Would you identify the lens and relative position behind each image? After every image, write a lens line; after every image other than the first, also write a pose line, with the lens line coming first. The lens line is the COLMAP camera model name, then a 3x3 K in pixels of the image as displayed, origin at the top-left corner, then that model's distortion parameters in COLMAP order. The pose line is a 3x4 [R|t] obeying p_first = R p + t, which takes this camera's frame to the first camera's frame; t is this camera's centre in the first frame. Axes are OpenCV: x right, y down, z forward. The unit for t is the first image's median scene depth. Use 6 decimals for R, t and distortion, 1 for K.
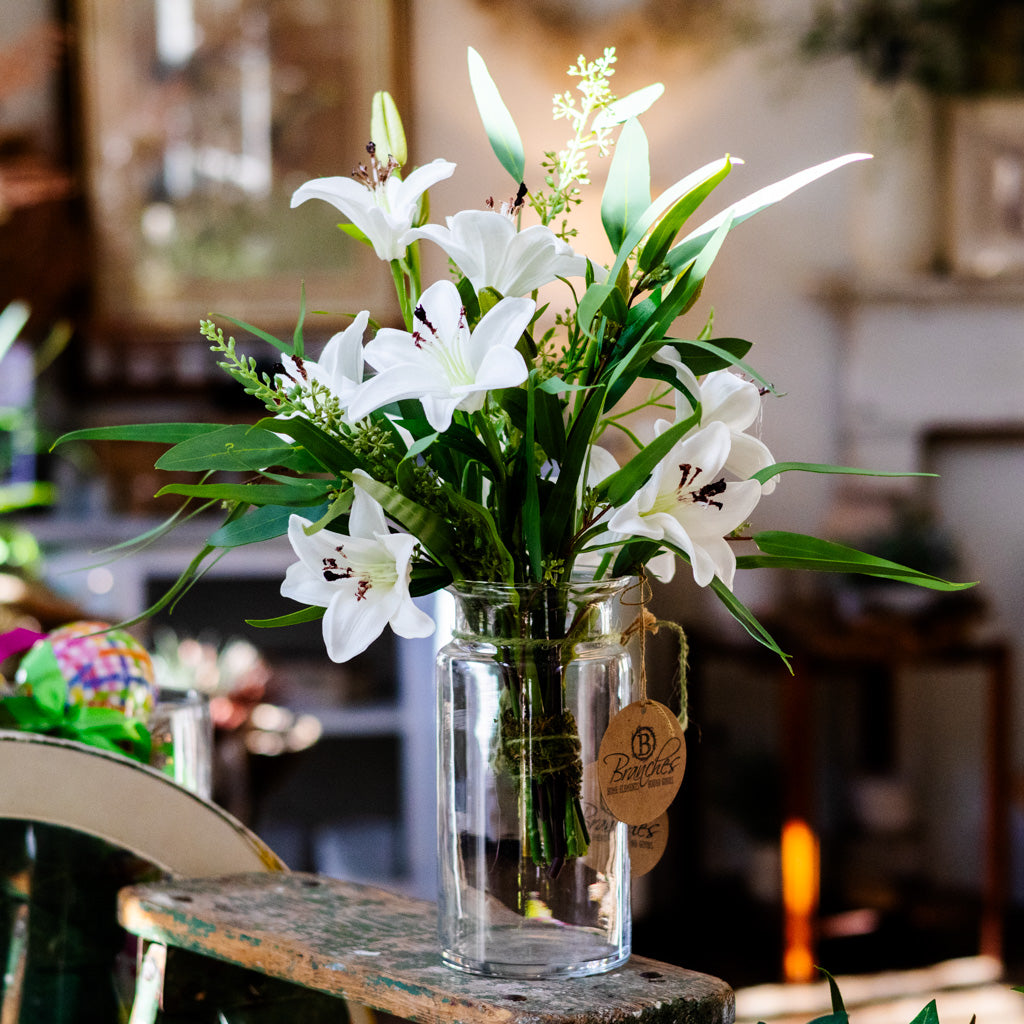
lens RADIAL K [[3819.6, 0, 514.7], [0, 3819.6, 518.6], [0, 0, 1]] dist [0.032098, 0.000000]
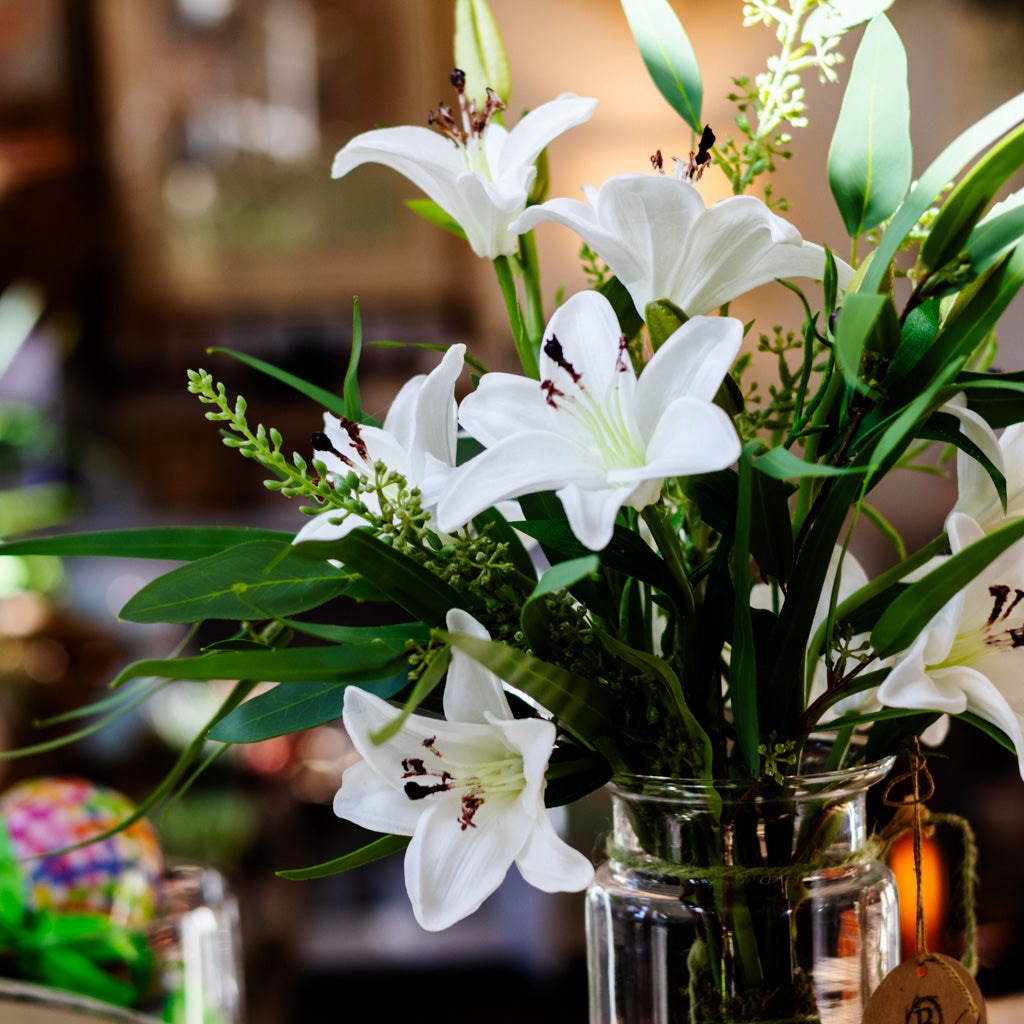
lens RADIAL K [[3819.6, 0, 508.1], [0, 3819.6, 506.0], [0, 0, 1]] dist [0.032098, 0.000000]
pose [[0.999487, -0.028188, -0.015230, -0.022537], [0.028302, 0.999573, 0.007309, -0.032466], [0.015017, -0.007737, 0.999857, 0.386606]]
